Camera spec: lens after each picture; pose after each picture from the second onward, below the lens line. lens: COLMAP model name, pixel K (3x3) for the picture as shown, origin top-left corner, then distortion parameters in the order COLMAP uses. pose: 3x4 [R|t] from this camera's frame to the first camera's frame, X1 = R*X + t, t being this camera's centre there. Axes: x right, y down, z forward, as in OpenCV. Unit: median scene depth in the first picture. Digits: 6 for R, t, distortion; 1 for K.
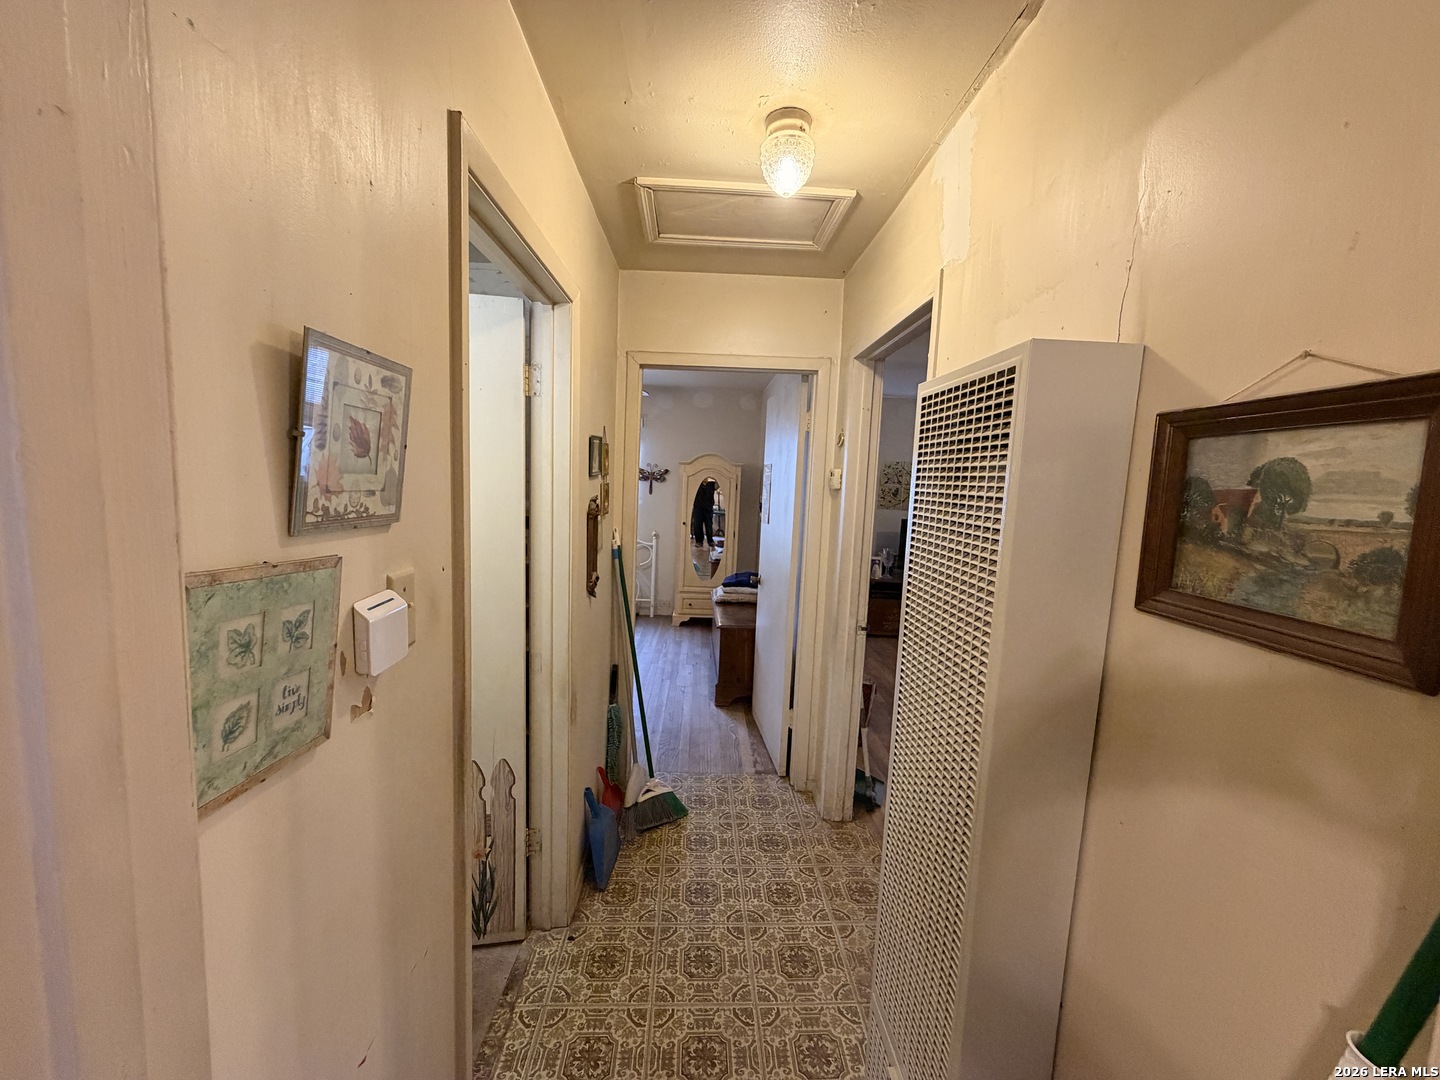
lens RADIAL K [[578.4, 0, 719.4], [0, 578.4, 542.2], [0, 0, 1]] dist [-0.002808, -0.000055]
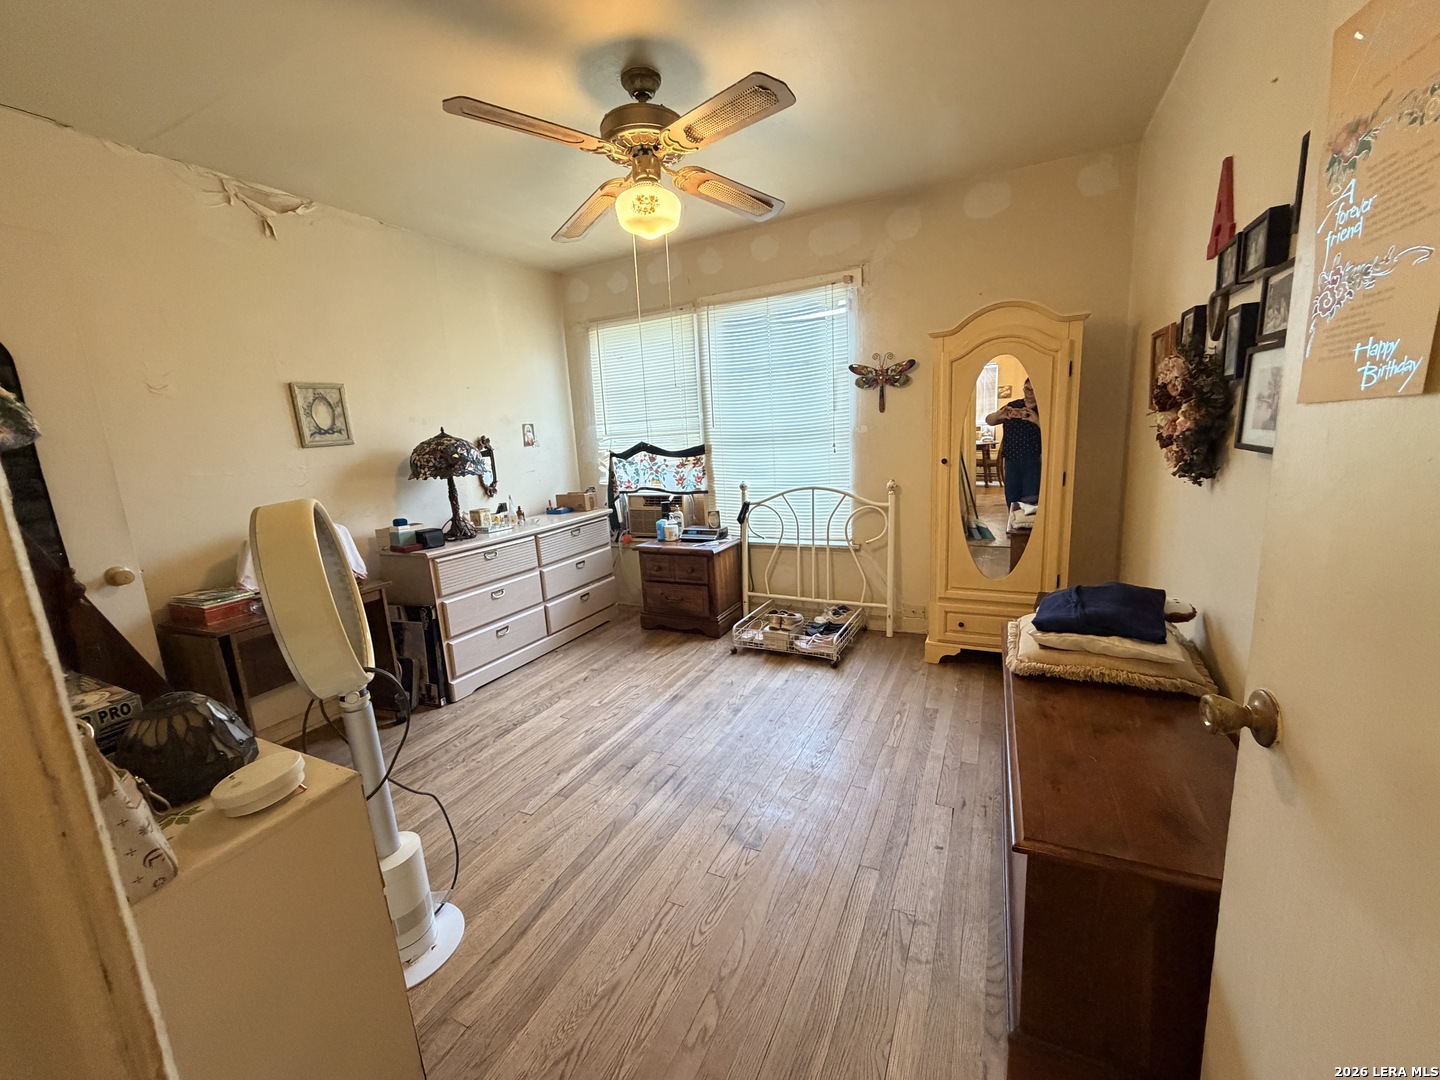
lens RADIAL K [[578.4, 0, 707.6], [0, 578.4, 546.5], [0, 0, 1]] dist [-0.002808, -0.000055]
pose [[0.873792, 0.001495, -0.486297, 0.001022], [0.043001, 0.995841, 0.080326, -0.009500], [0.484395, -0.091100, 0.870094, 0.464964]]
